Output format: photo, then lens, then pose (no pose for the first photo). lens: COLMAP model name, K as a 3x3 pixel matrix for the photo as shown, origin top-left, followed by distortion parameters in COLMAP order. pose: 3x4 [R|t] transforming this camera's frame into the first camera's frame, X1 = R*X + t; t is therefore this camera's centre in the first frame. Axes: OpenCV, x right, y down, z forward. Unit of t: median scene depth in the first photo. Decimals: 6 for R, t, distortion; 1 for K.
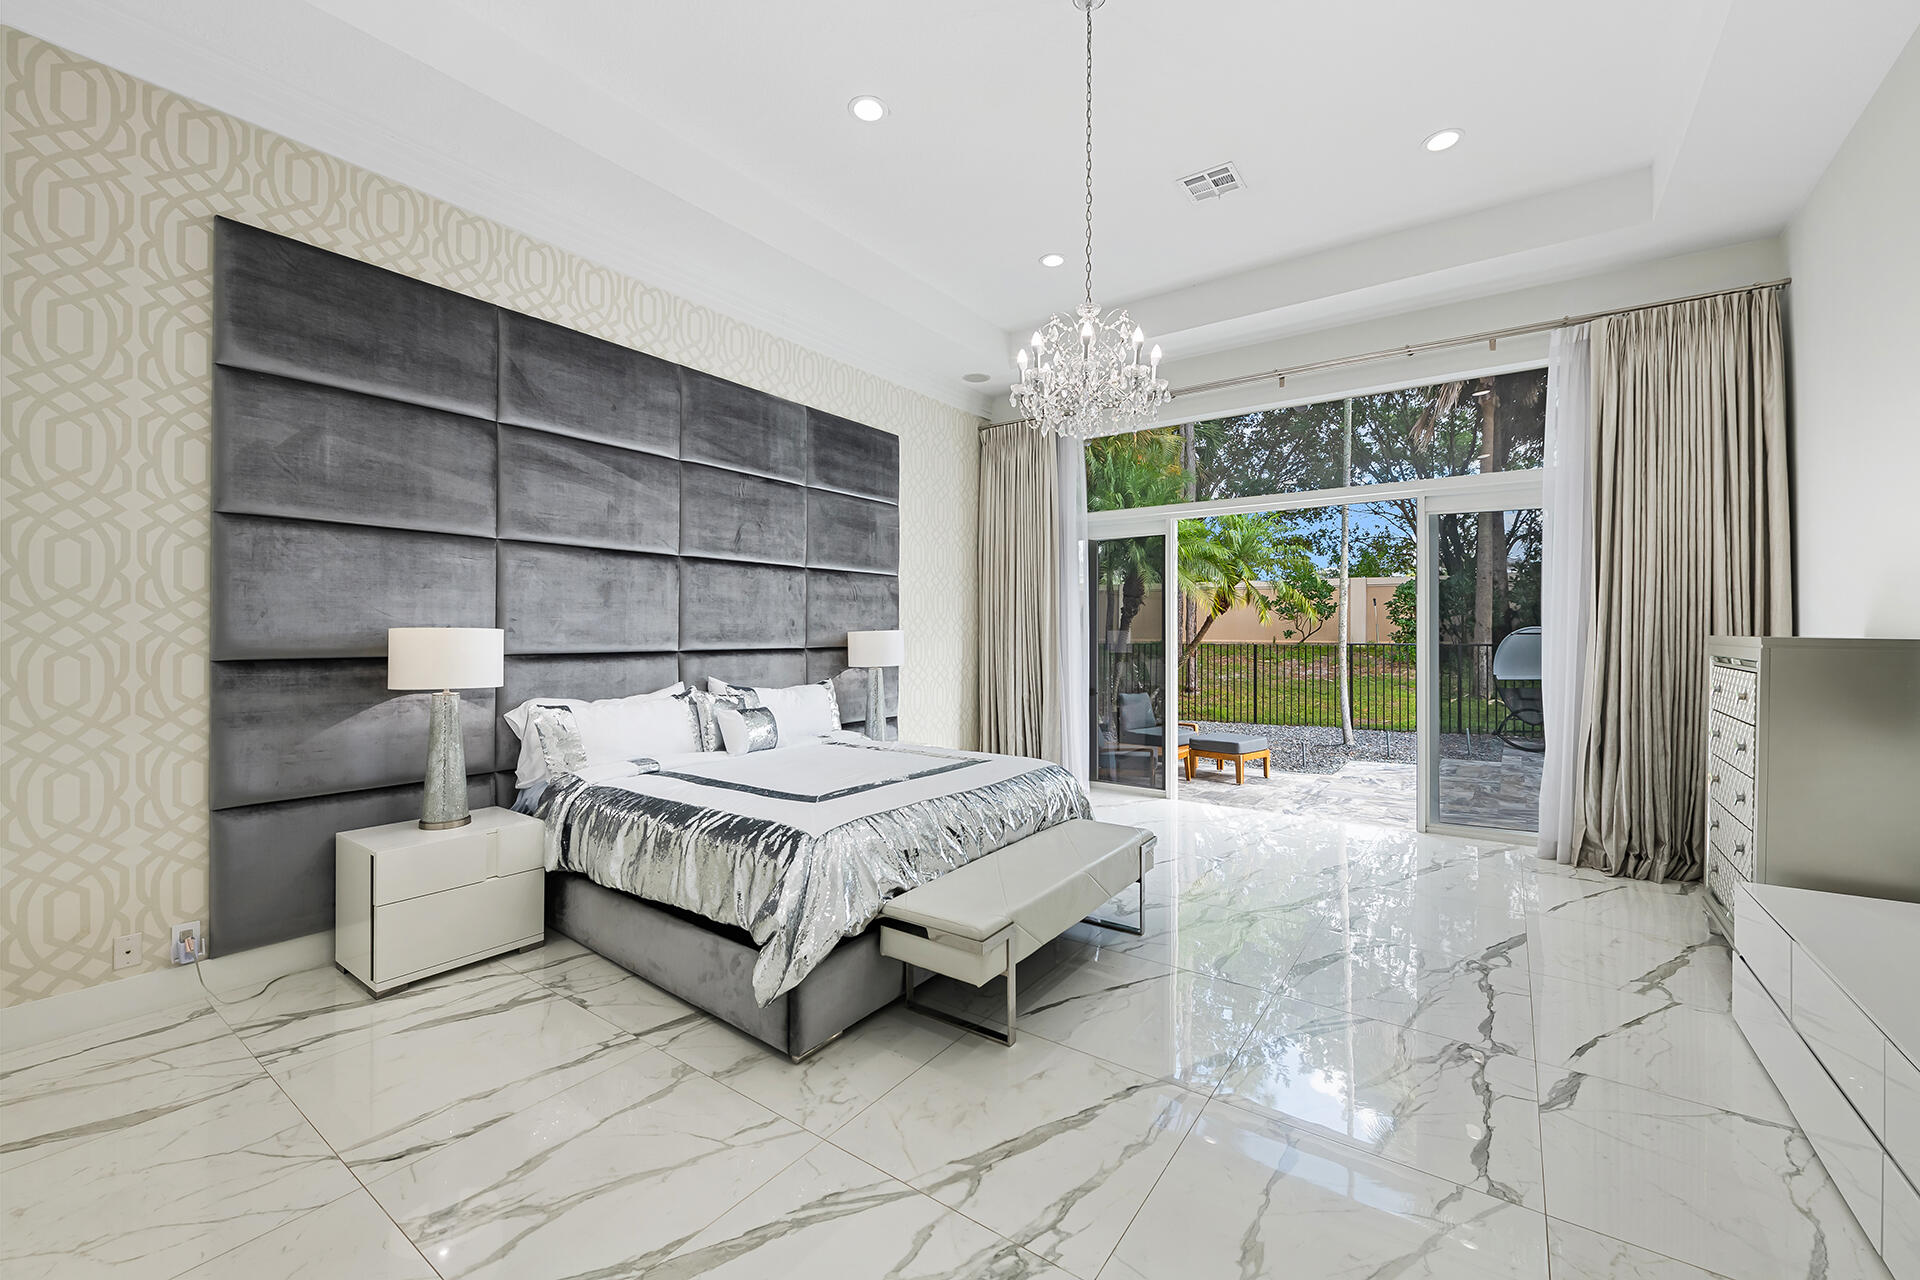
lens RADIAL K [[762.9, 0, 953.2], [0, 762.9, 642.6], [0, 0, 1]] dist [0.000254, -0.000105]
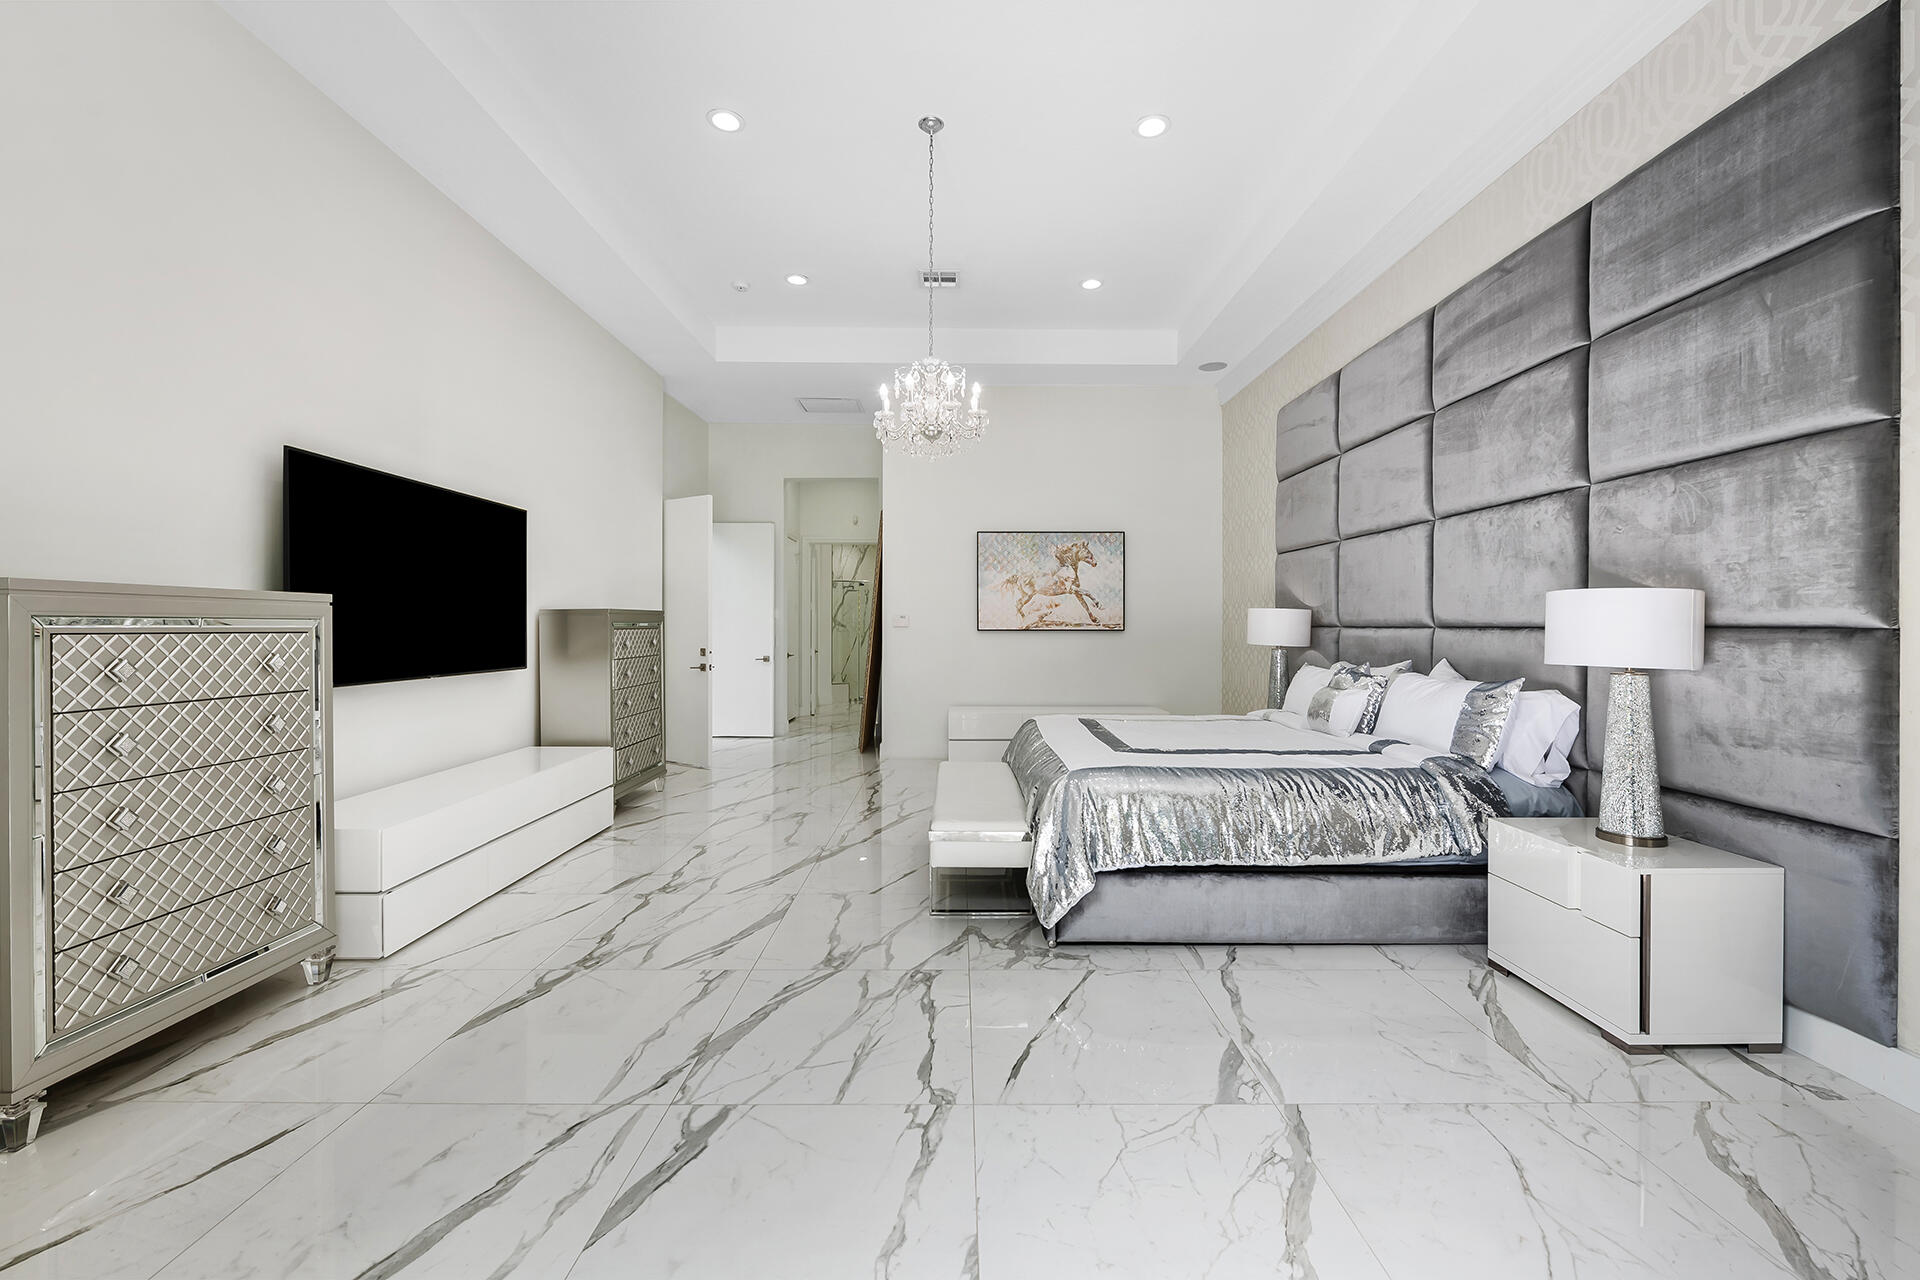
lens RADIAL K [[762.9, 0, 956.1], [0, 762.9, 634.8], [0, 0, 1]] dist [0.000254, -0.000105]
pose [[-0.805523, 0.004596, -0.592546, 0.850168], [0.001490, 0.999982, 0.005731, 0.031802], [0.592562, 0.003734, -0.805516, 1.937051]]
